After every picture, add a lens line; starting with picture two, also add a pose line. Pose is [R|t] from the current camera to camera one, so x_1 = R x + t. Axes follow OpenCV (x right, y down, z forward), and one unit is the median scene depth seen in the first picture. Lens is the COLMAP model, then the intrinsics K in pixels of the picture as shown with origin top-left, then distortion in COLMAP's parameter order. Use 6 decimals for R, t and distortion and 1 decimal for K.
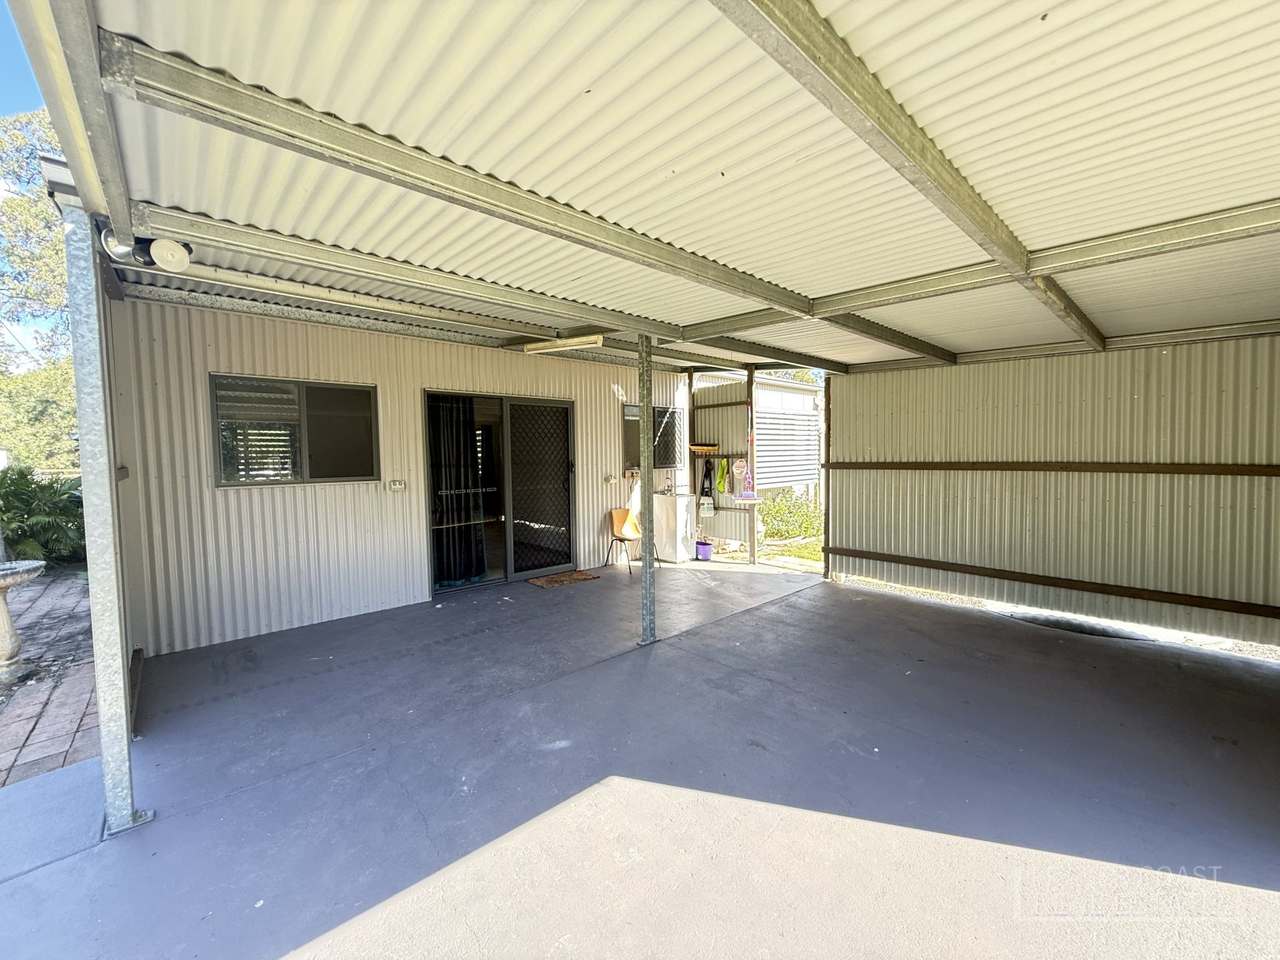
lens RADIAL K [[508.9, 0, 639.6], [0, 508.9, 476.6], [0, 0, 1]] dist [-0.008092, 0.000025]
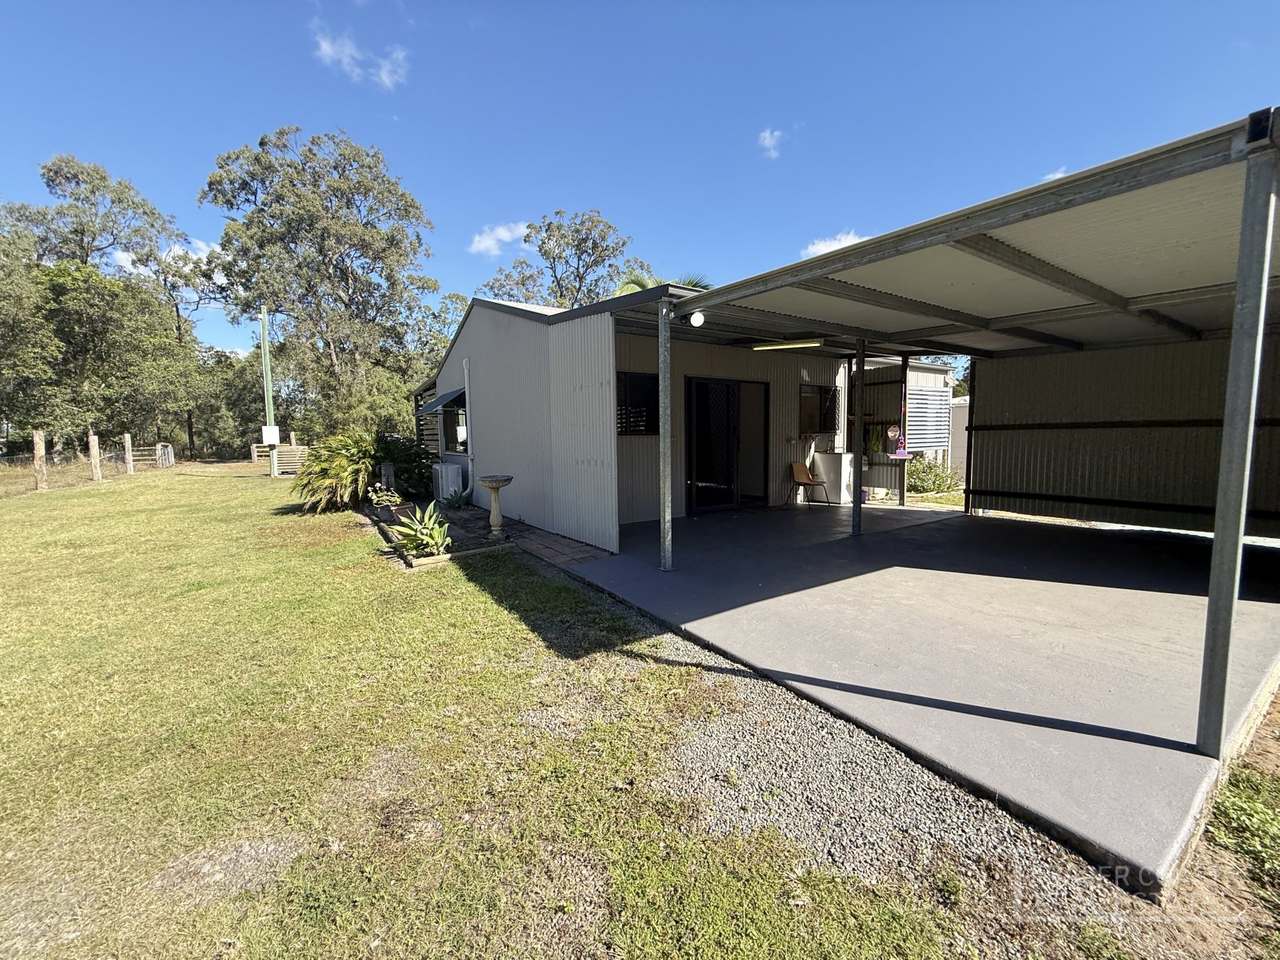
lens RADIAL K [[508.9, 0, 633.8], [0, 508.9, 480.9], [0, 0, 1]] dist [-0.008092, 0.000025]
pose [[0.986151, 0.016848, -0.164992, -0.240789], [-0.009309, 0.998881, 0.046363, 0.053575], [0.165589, -0.044185, 0.985205, -0.396455]]
